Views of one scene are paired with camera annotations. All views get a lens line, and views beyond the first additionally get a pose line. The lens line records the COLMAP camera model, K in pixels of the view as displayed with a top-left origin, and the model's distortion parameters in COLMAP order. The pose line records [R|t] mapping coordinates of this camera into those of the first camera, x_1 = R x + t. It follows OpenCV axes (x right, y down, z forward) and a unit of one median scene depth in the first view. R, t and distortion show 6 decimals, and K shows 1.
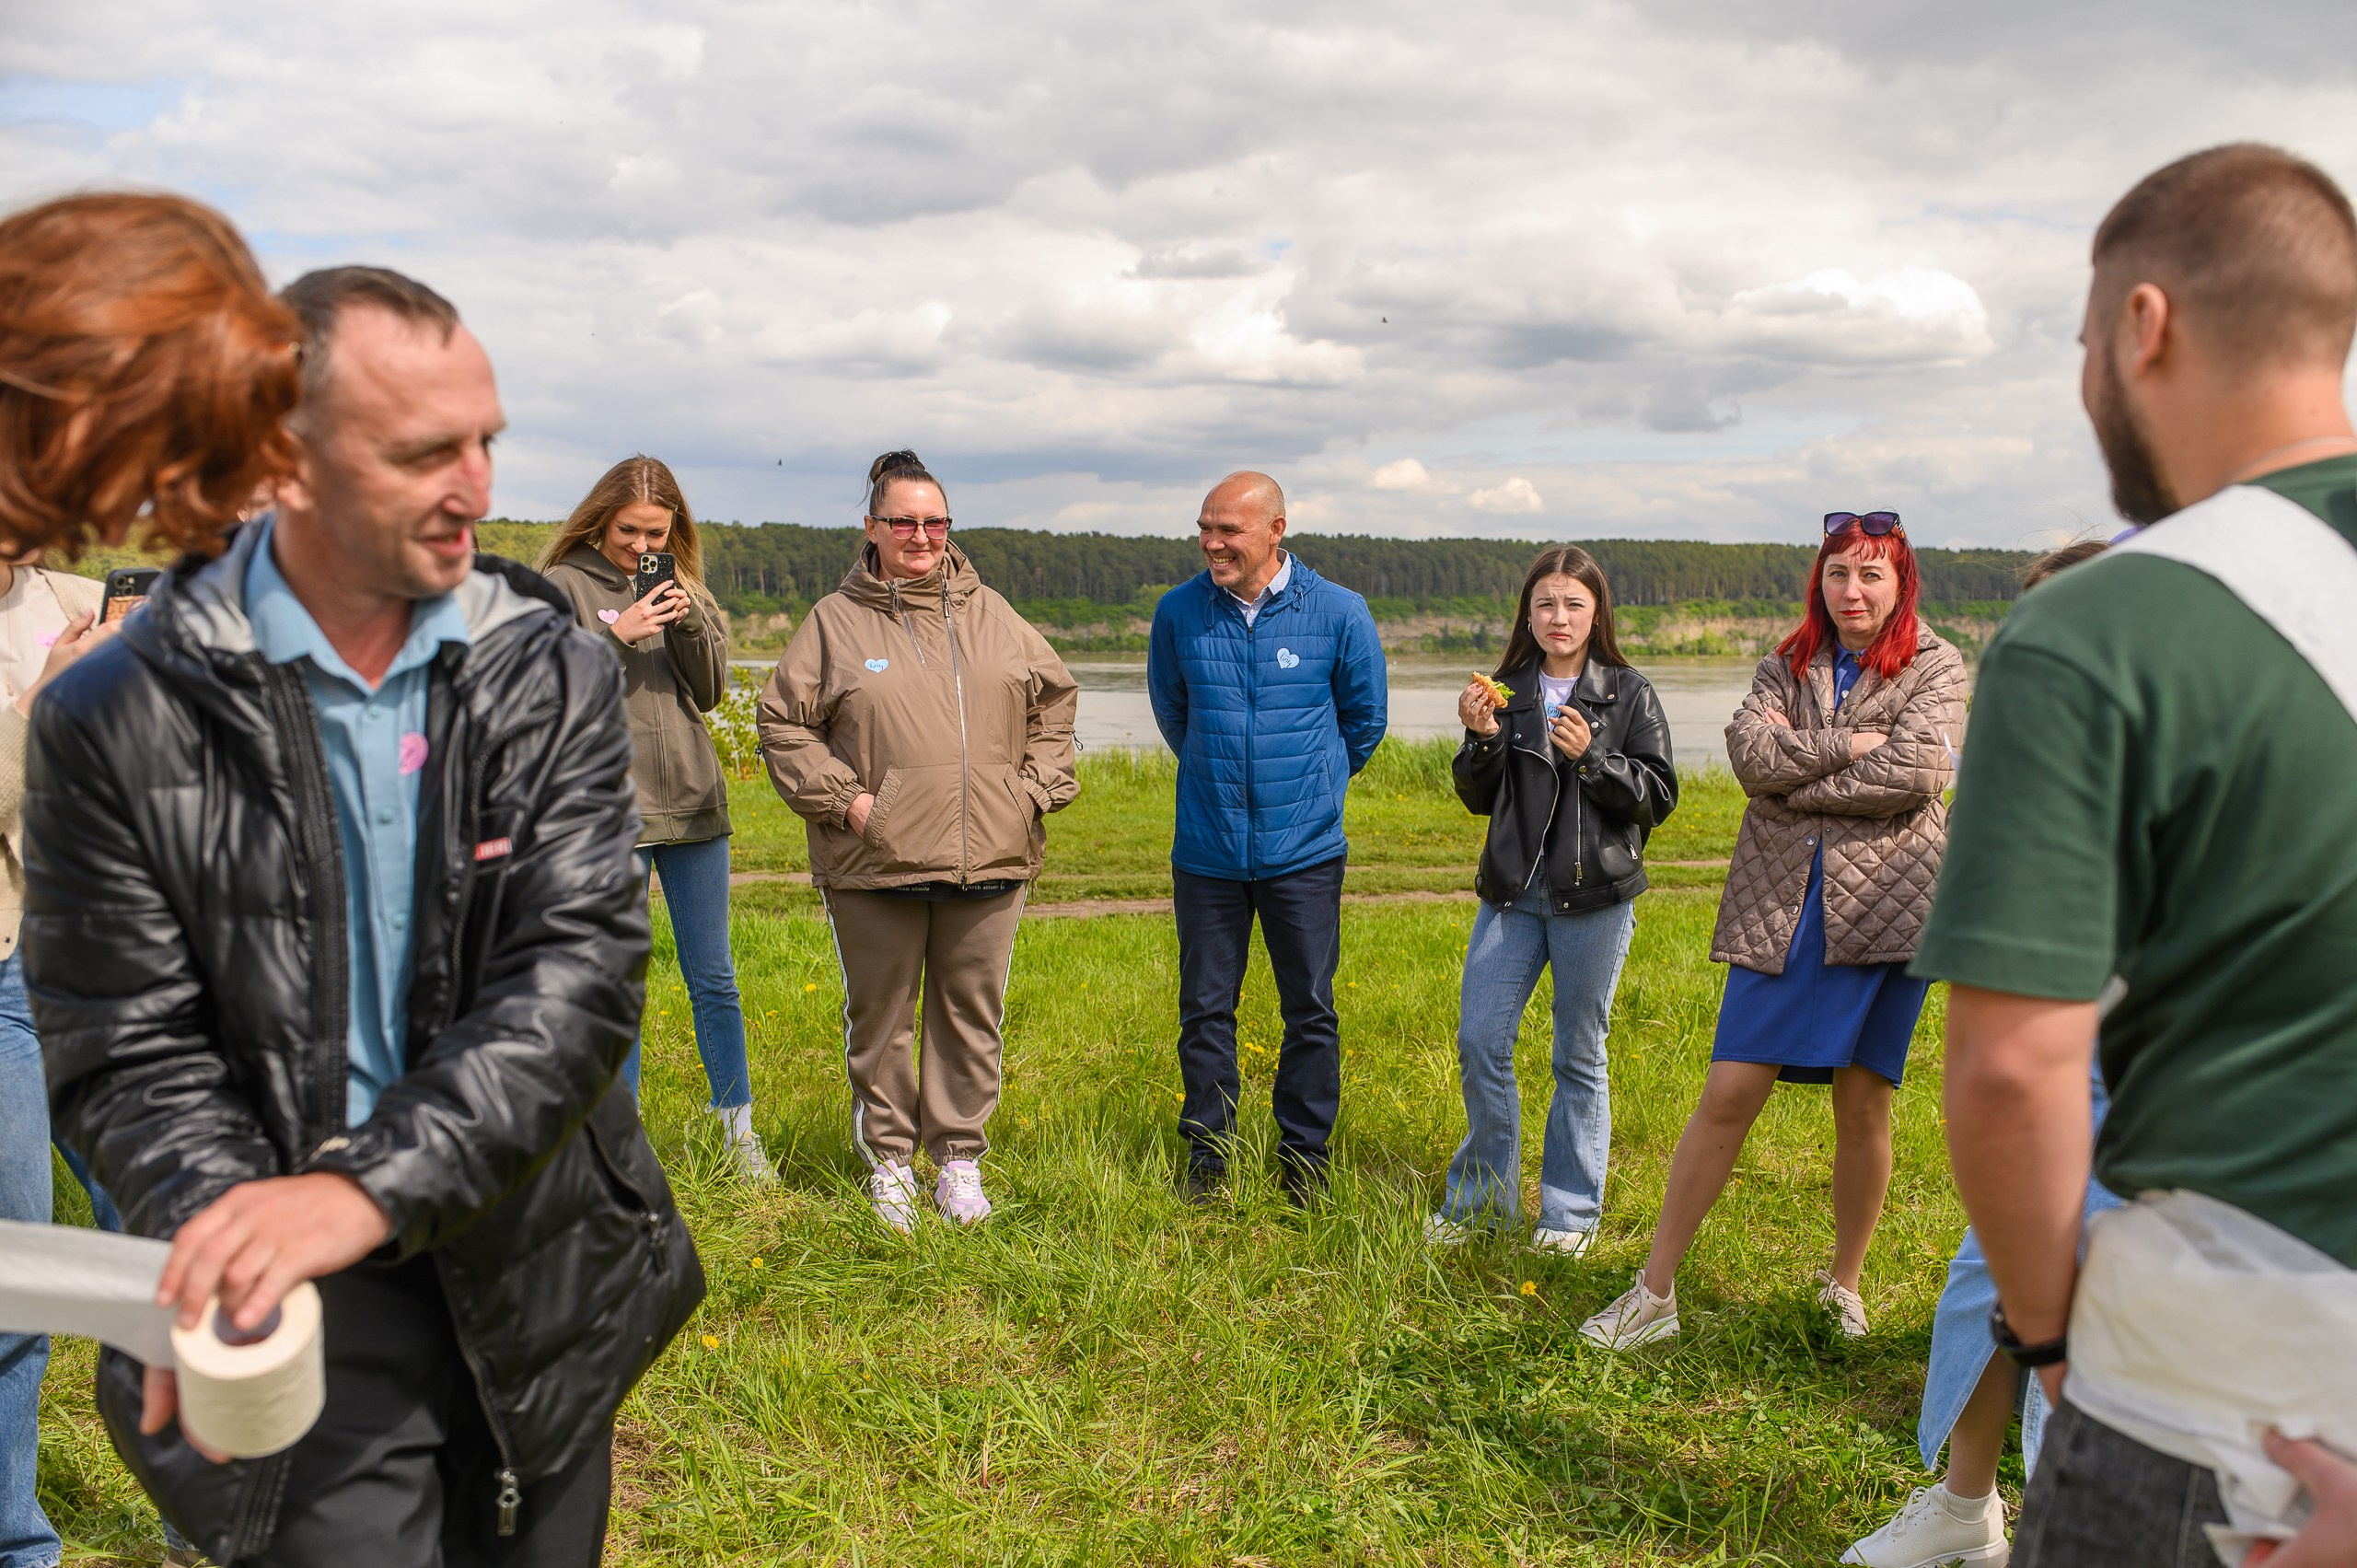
lens RADIAL K [[2429.3, 0, 1066.9], [0, 2429.3, 779.4], [0, 0, 1]] dist [0.106797, -0.027712]
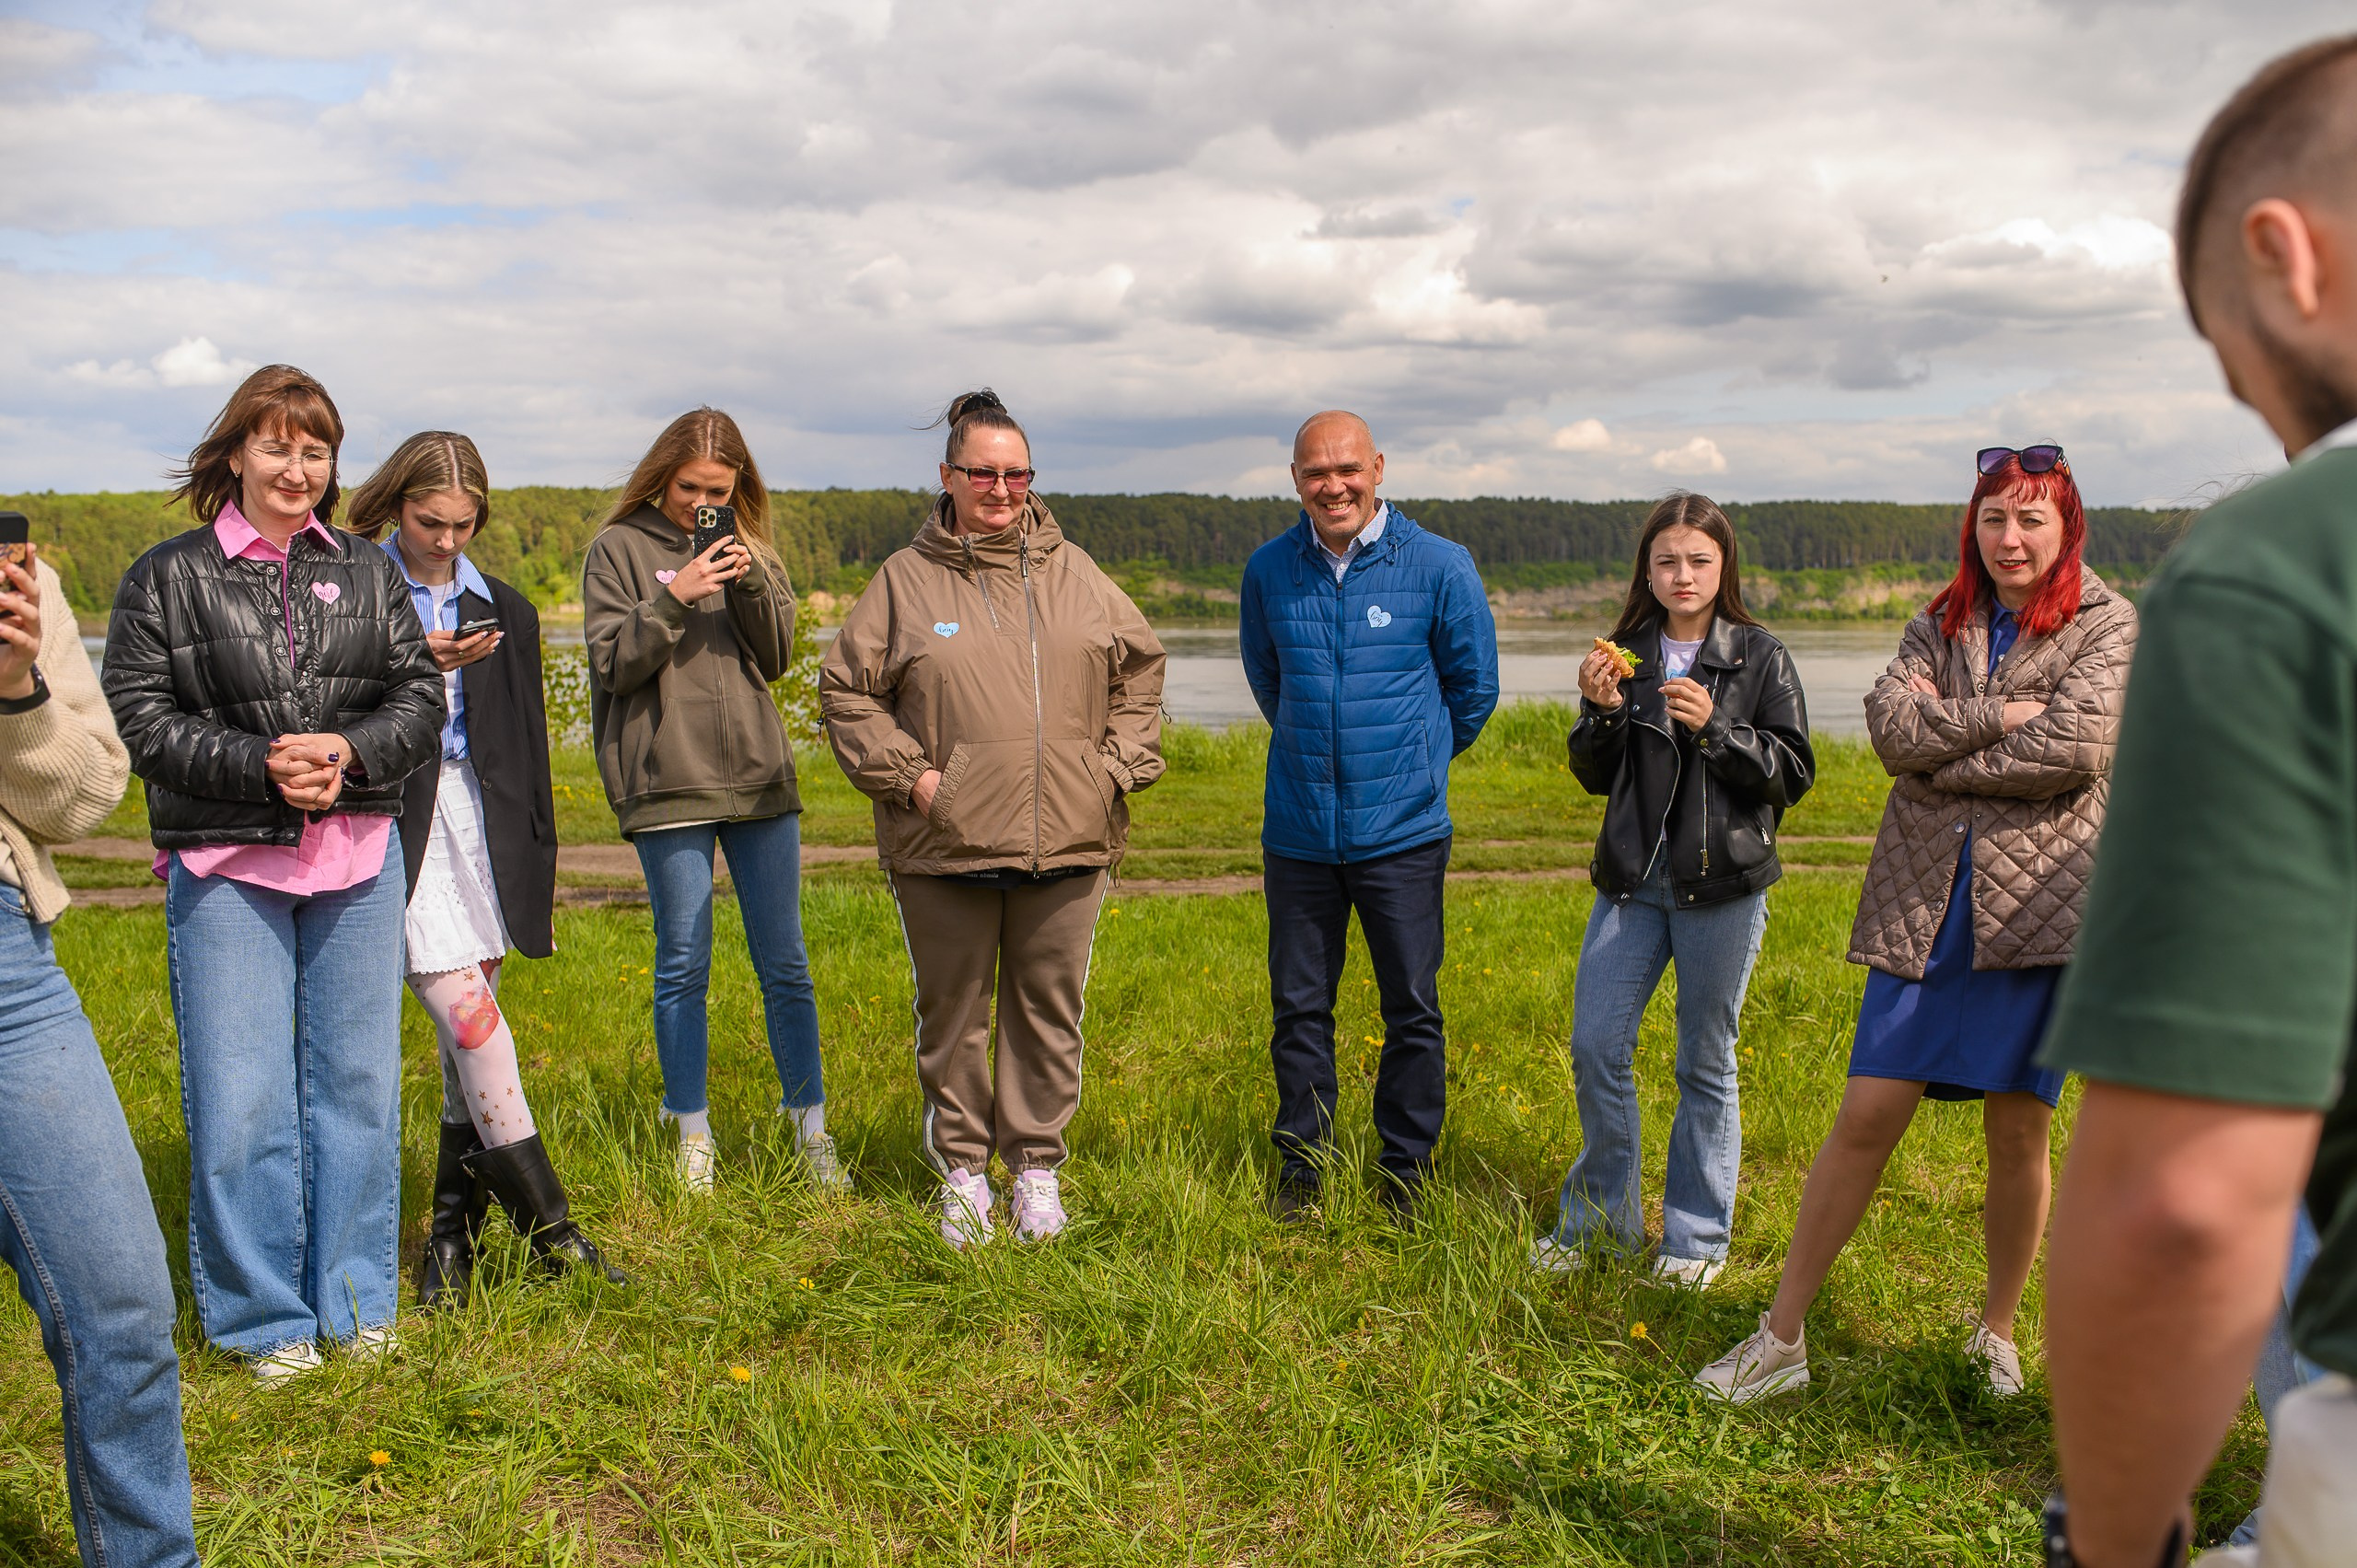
lens RADIAL K [[2367.2, 0, 1220.2], [0, 2367.2, 788.8], [0, 0, 1]] dist [0.075213, -0.000715]
pose [[0.999605, 0.000983, -0.028082, 0.050027], [-0.000472, 0.999834, 0.018197, -0.002622], [0.028096, -0.018177, 0.999440, 0.114245]]
